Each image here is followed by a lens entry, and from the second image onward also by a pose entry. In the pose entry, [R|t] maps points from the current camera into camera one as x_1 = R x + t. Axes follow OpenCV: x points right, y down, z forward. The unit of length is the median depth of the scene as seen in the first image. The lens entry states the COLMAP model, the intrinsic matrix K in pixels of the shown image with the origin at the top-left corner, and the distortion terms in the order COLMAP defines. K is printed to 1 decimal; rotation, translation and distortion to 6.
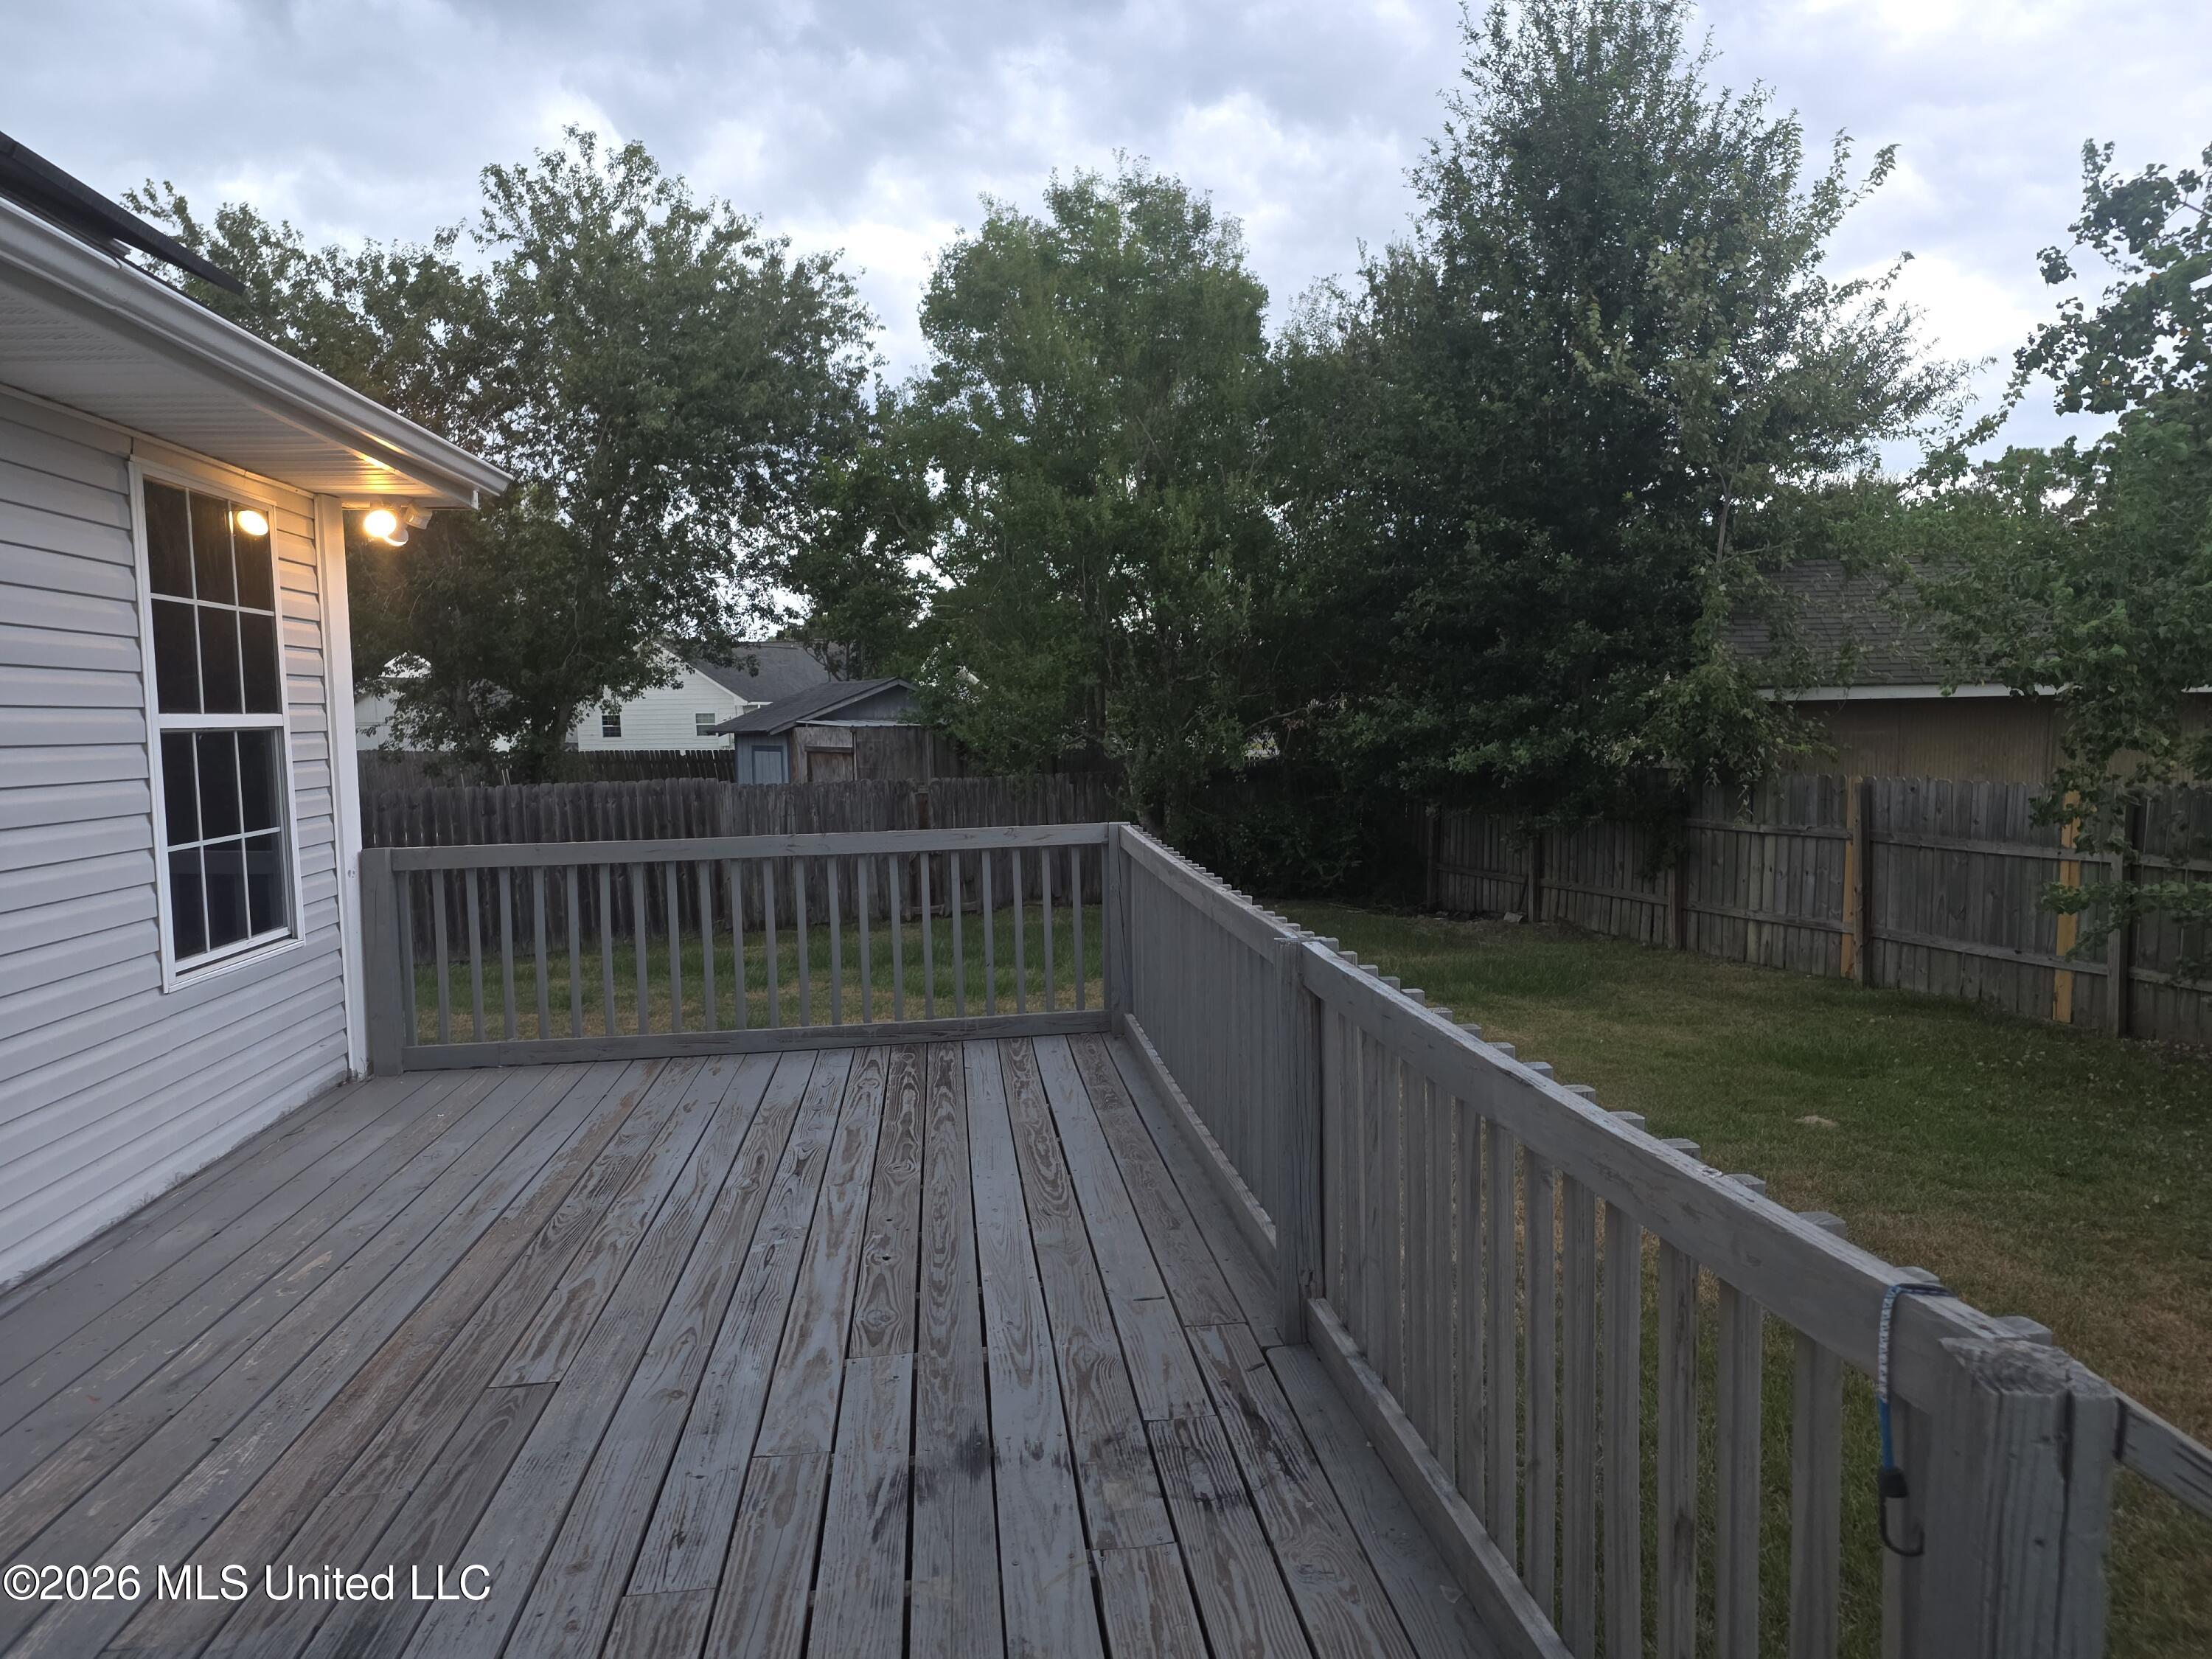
lens RADIAL K [[1458.3, 0, 1123.2], [0, 1458.3, 841.0], [0, 0, 1]] dist [0.052123, -0.037138]
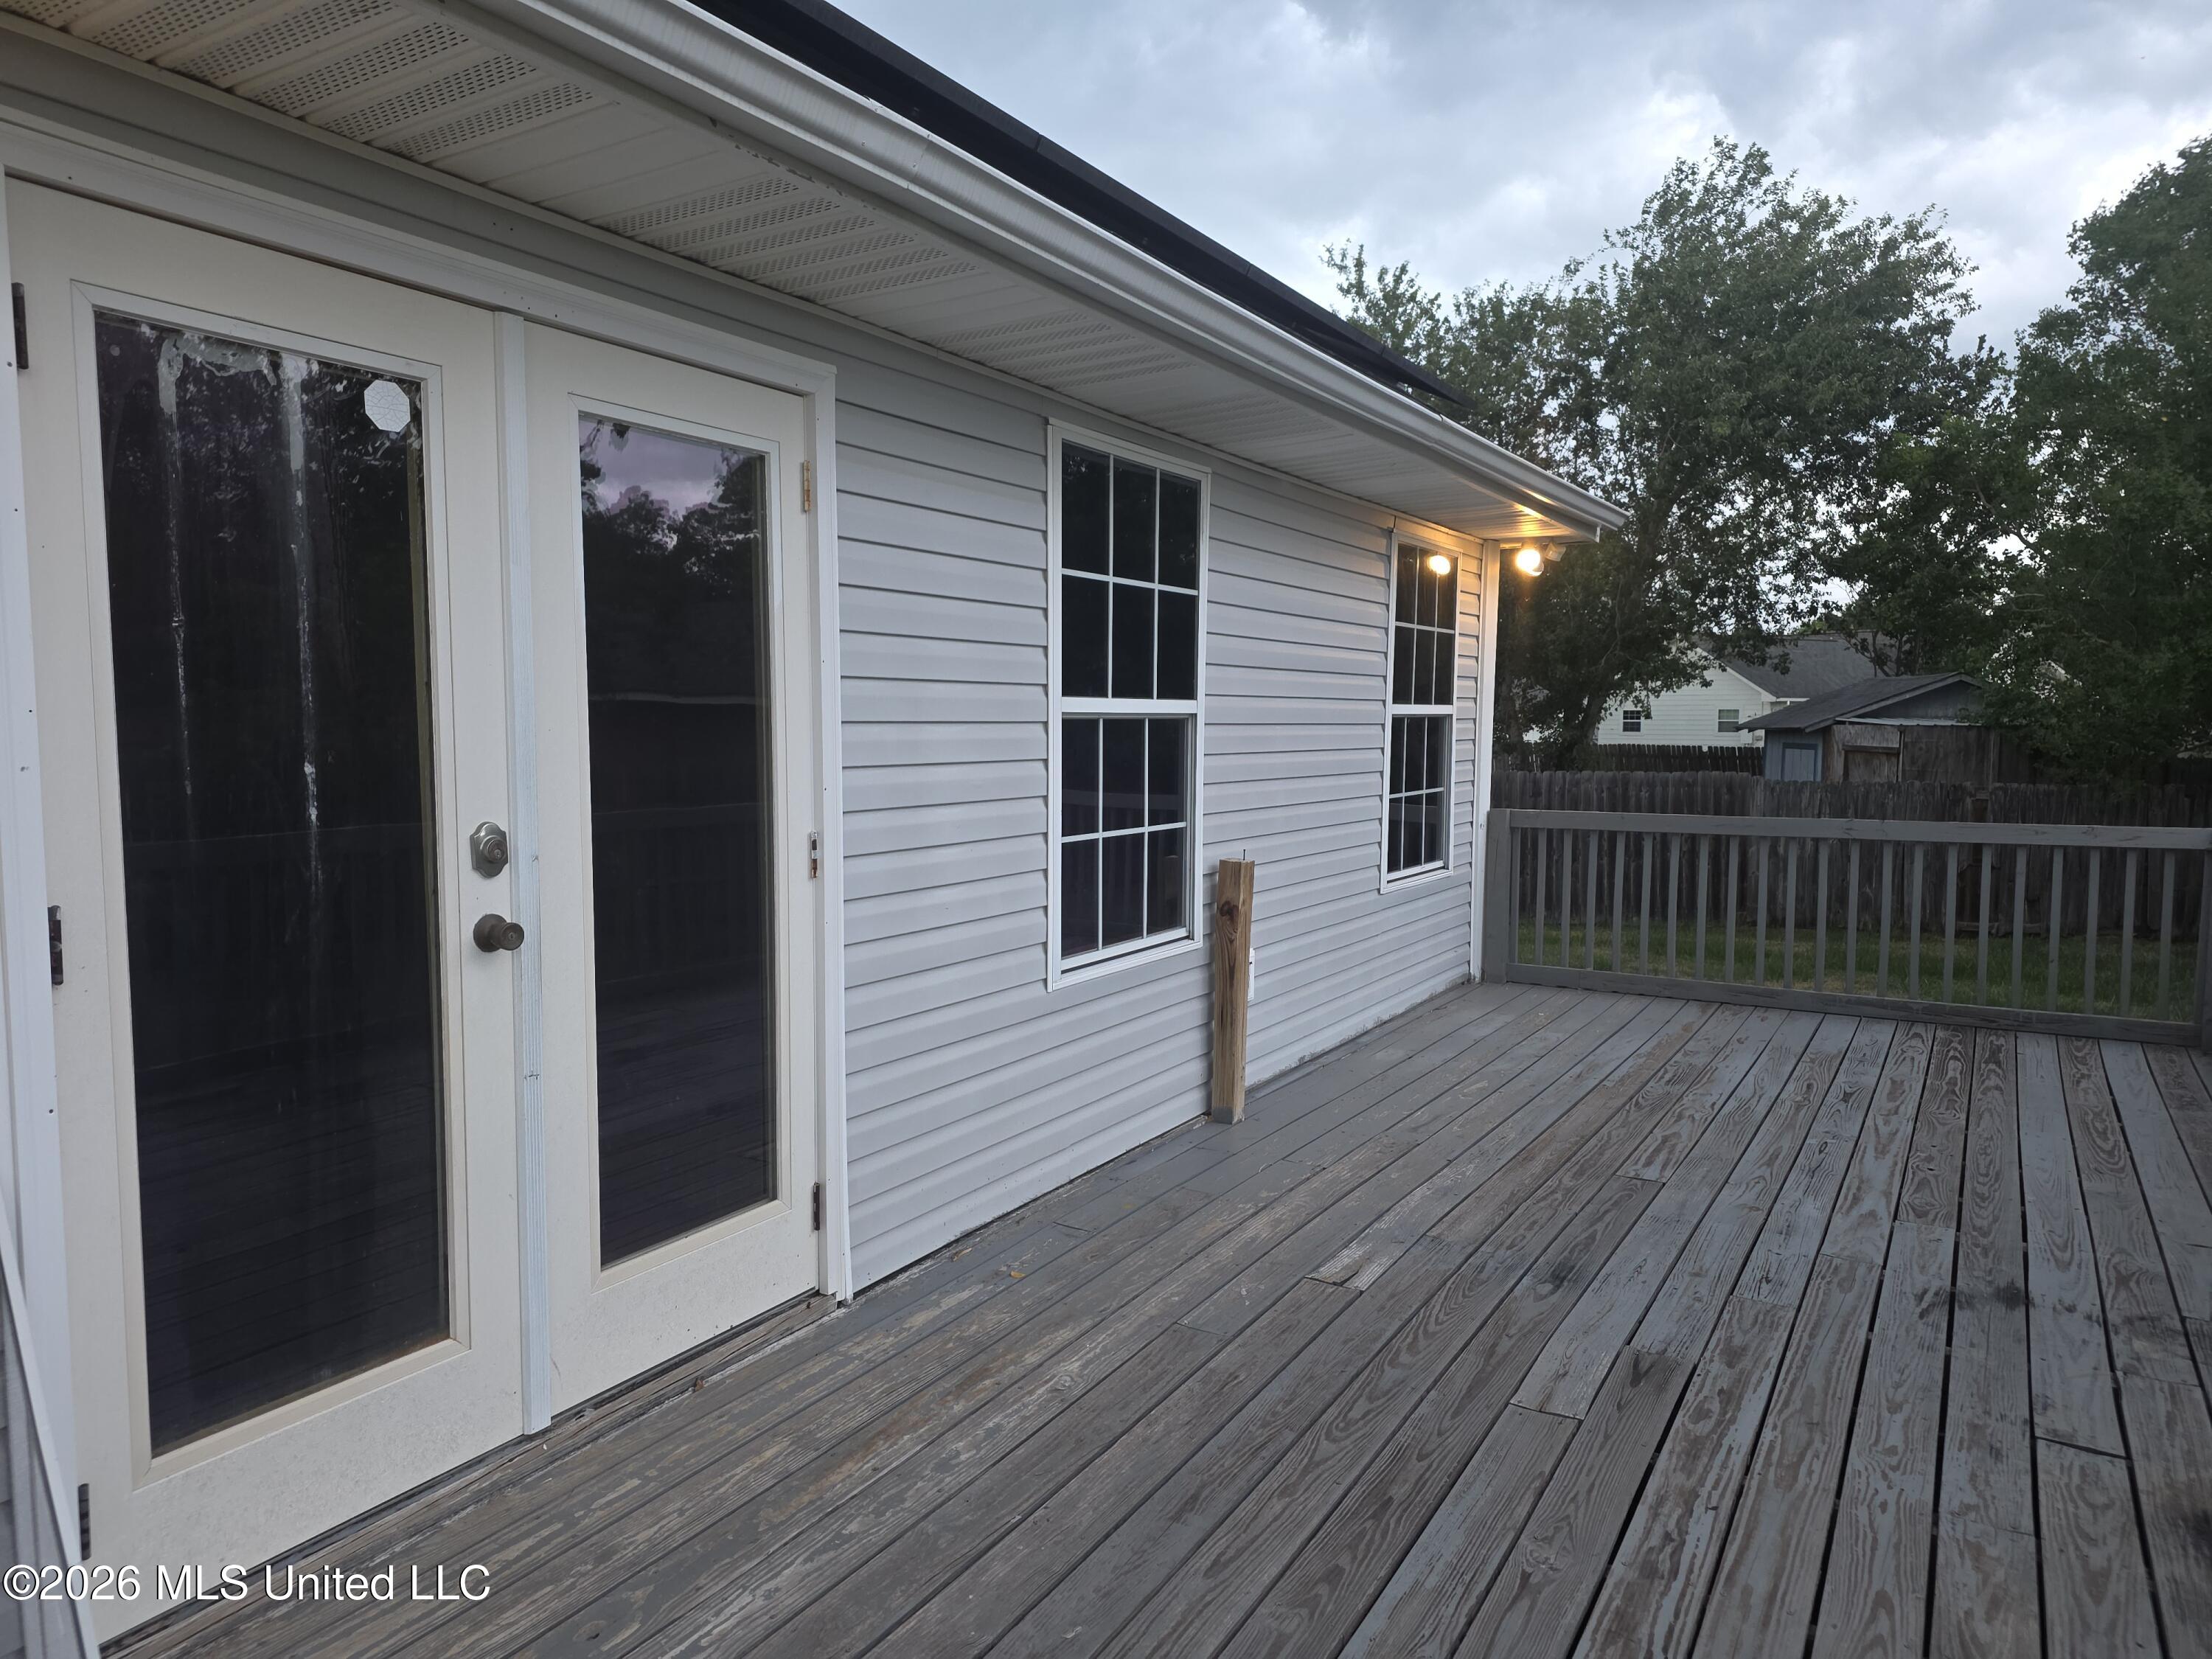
lens RADIAL K [[1458.3, 0, 1123.2], [0, 1458.3, 841.0], [0, 0, 1]] dist [0.052123, -0.037138]
pose [[0.788501, 0.071293, -0.610888, 0.031348], [-0.069484, 0.997226, 0.026694, 0.031247], [0.611096, 0.021399, 0.791267, -0.318934]]
